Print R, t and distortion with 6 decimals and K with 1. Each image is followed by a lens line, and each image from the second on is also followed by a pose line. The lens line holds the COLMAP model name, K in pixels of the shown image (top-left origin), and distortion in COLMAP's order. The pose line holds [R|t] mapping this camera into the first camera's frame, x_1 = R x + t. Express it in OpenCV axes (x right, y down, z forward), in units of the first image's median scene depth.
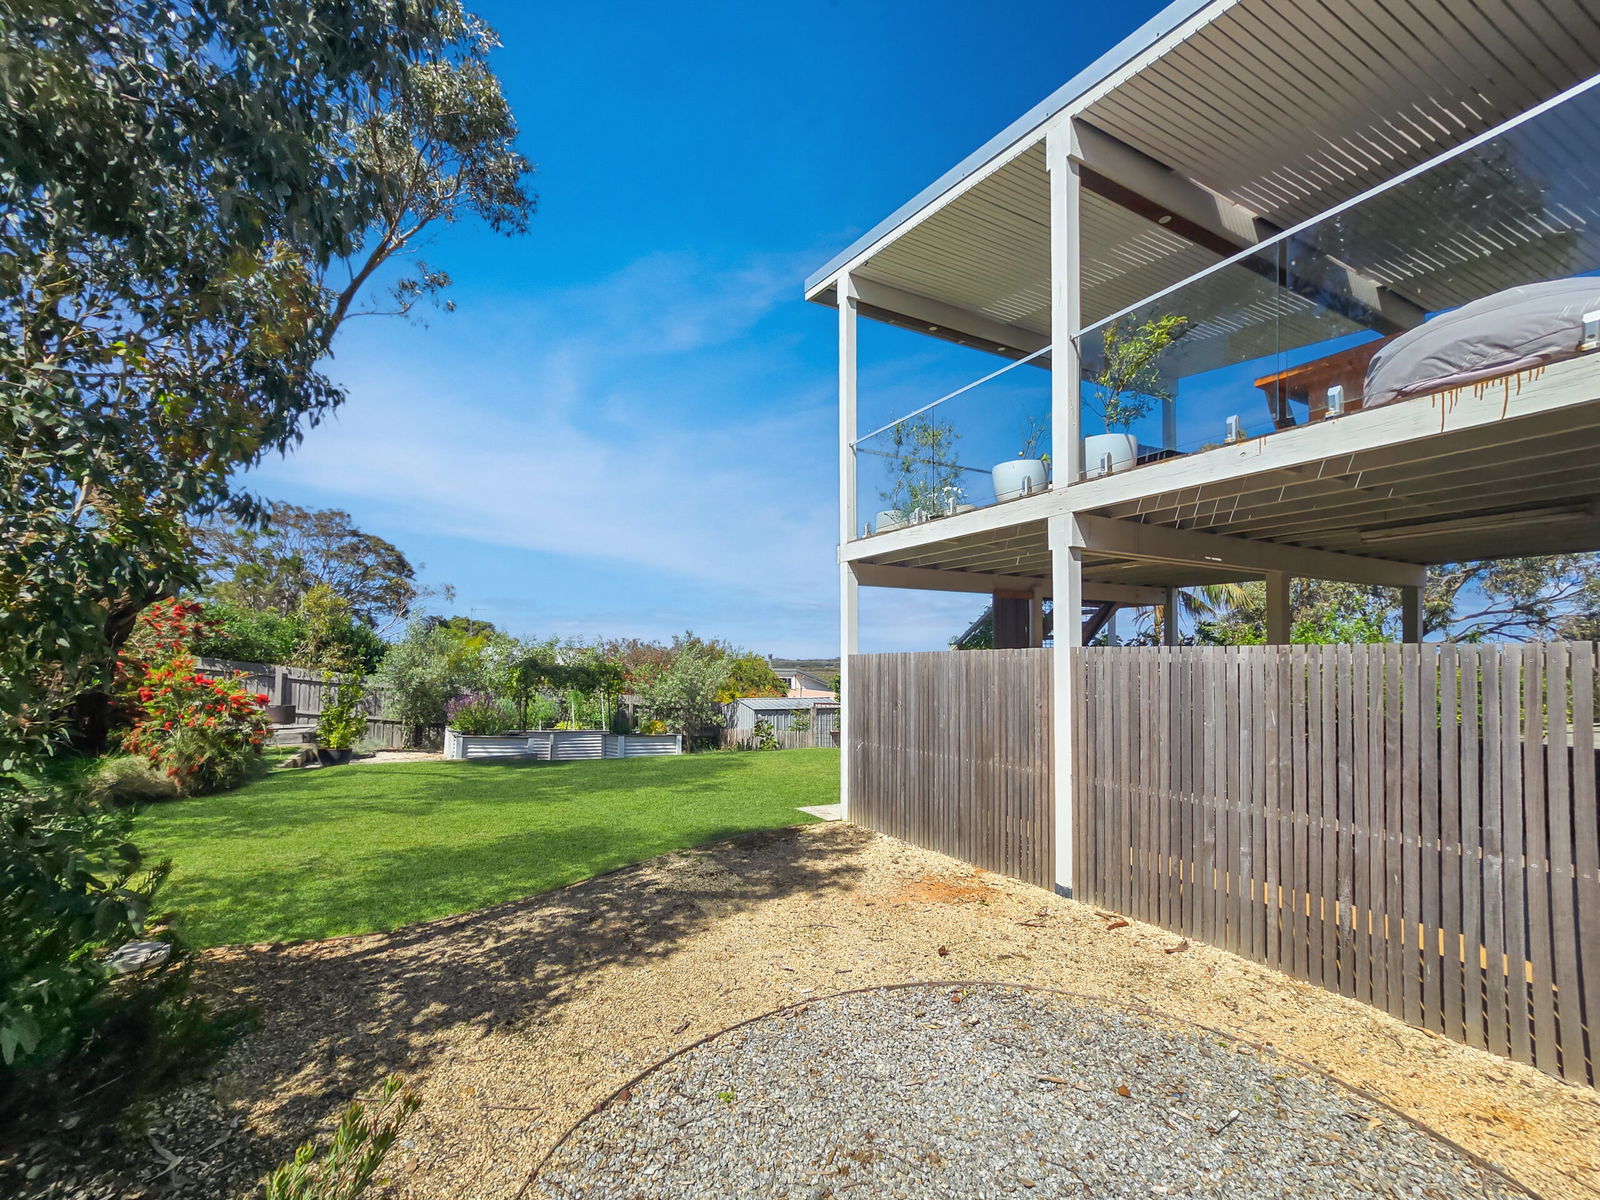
lens RADIAL K [[634.5, 0, 804.5], [0, 634.5, 615.3], [0, 0, 1]] dist [-0.000334, 0.000099]
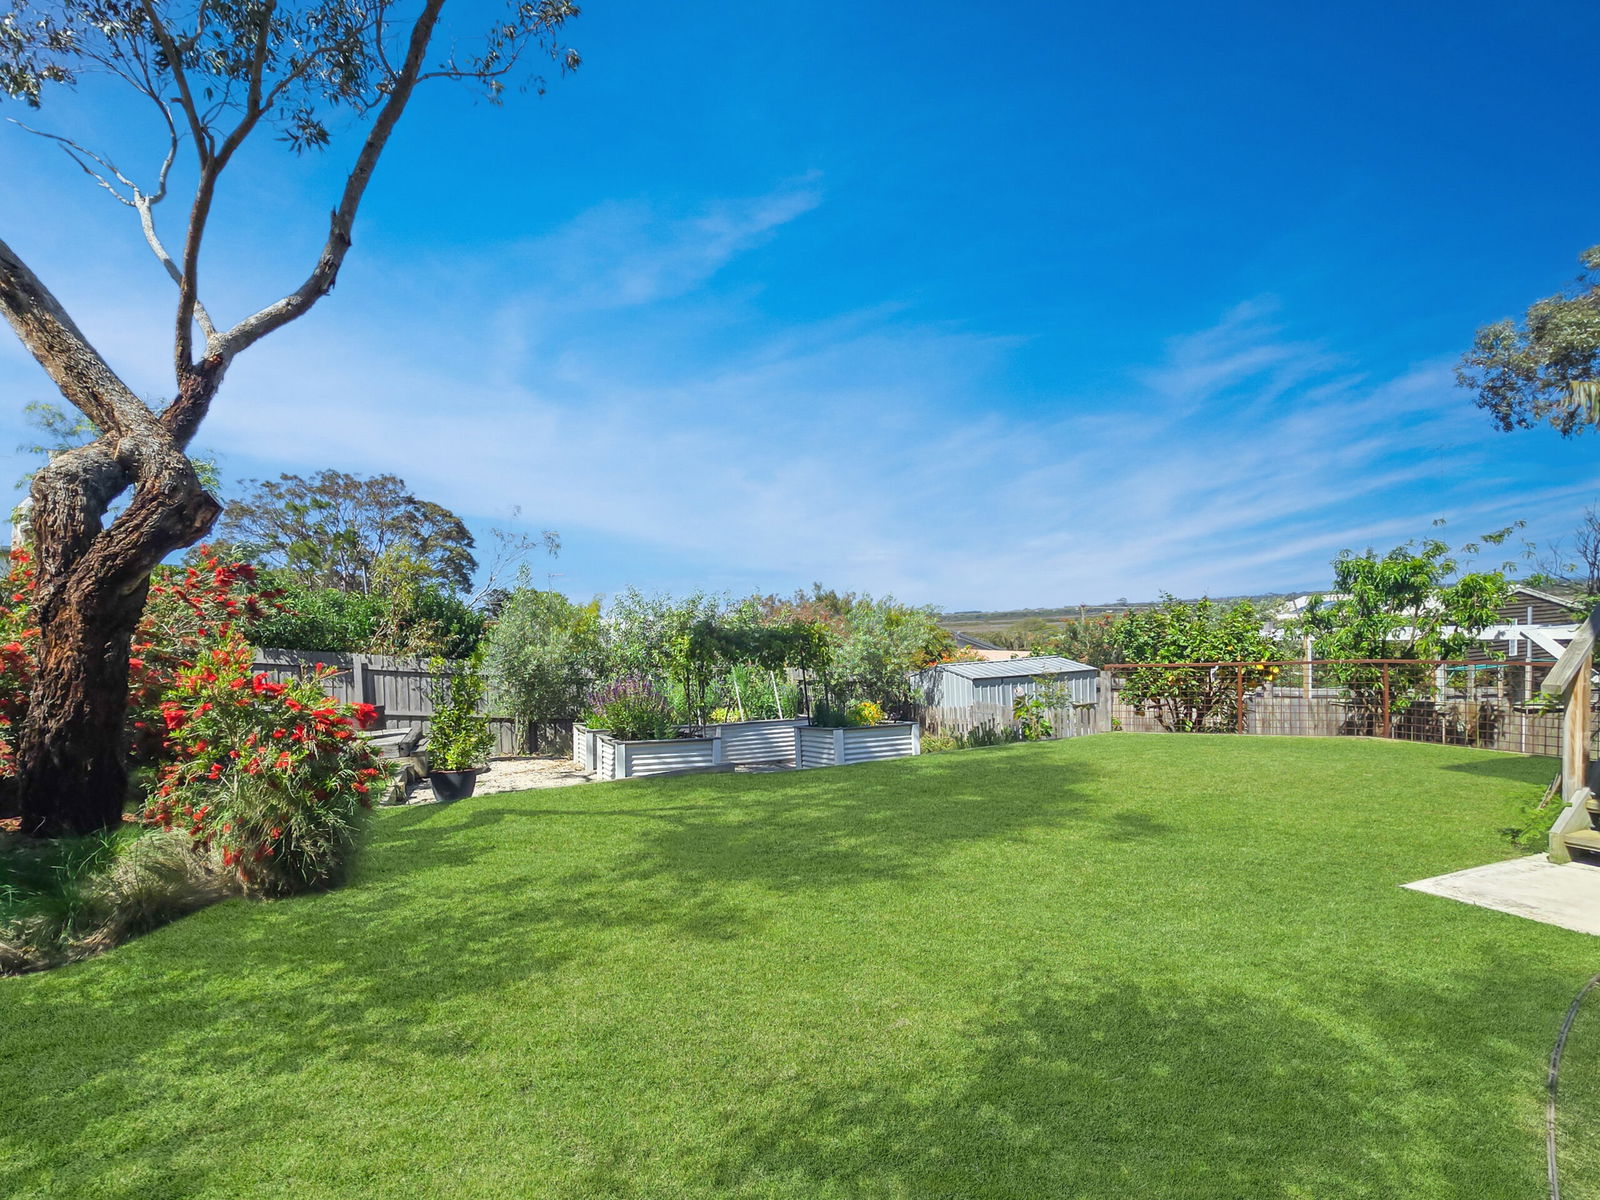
lens RADIAL K [[678.4, 0, 800.0], [0, 678.4, 600.0], [0, 0, 1]] dist [-0.020029, -0.000051]
pose [[0.994721, -0.060640, -0.082788, -0.232421], [0.063900, 0.997259, 0.037304, 0.019790], [0.080299, -0.042398, 0.995869, 0.247214]]
